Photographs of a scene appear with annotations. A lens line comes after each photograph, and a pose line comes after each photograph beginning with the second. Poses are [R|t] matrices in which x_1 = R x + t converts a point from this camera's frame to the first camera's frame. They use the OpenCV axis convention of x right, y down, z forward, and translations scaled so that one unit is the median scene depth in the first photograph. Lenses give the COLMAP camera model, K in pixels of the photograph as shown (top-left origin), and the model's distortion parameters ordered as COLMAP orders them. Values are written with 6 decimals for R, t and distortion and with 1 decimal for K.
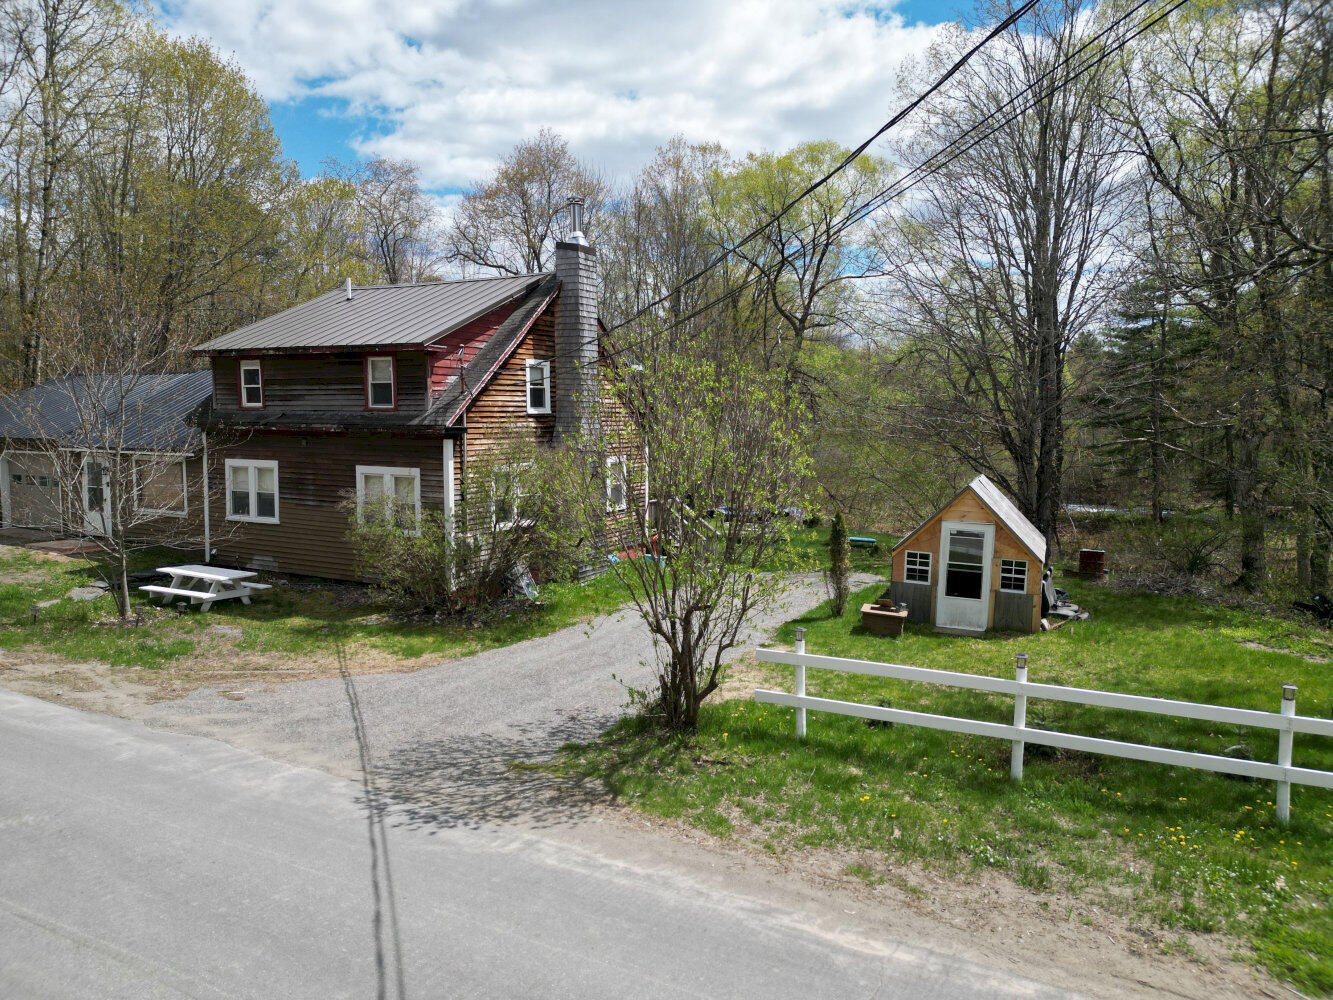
lens RADIAL K [[926.8, 0, 667.5], [0, 926.8, 495.3], [0, 0, 1]] dist [0.079079, -0.079435]
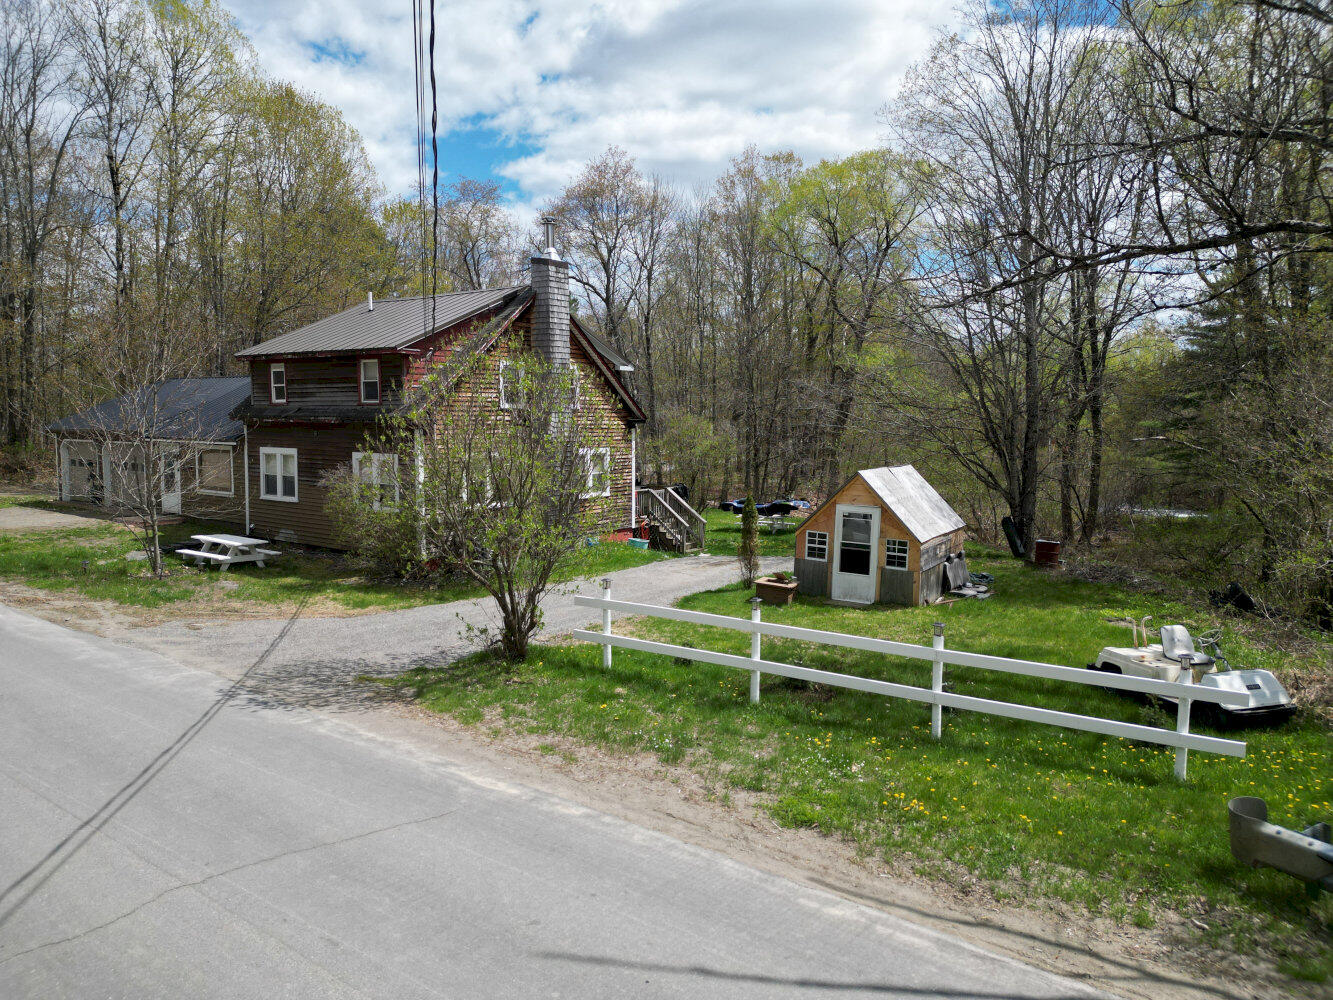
lens RADIAL K [[926.8, 0, 667.5], [0, 926.8, 495.3], [0, 0, 1]] dist [0.079079, -0.079435]
pose [[0.989692, 0.012478, -0.142669, 0.255588], [-0.013370, 0.999897, -0.005294, 0.026195], [0.142588, 0.007147, 0.989756, -0.118380]]
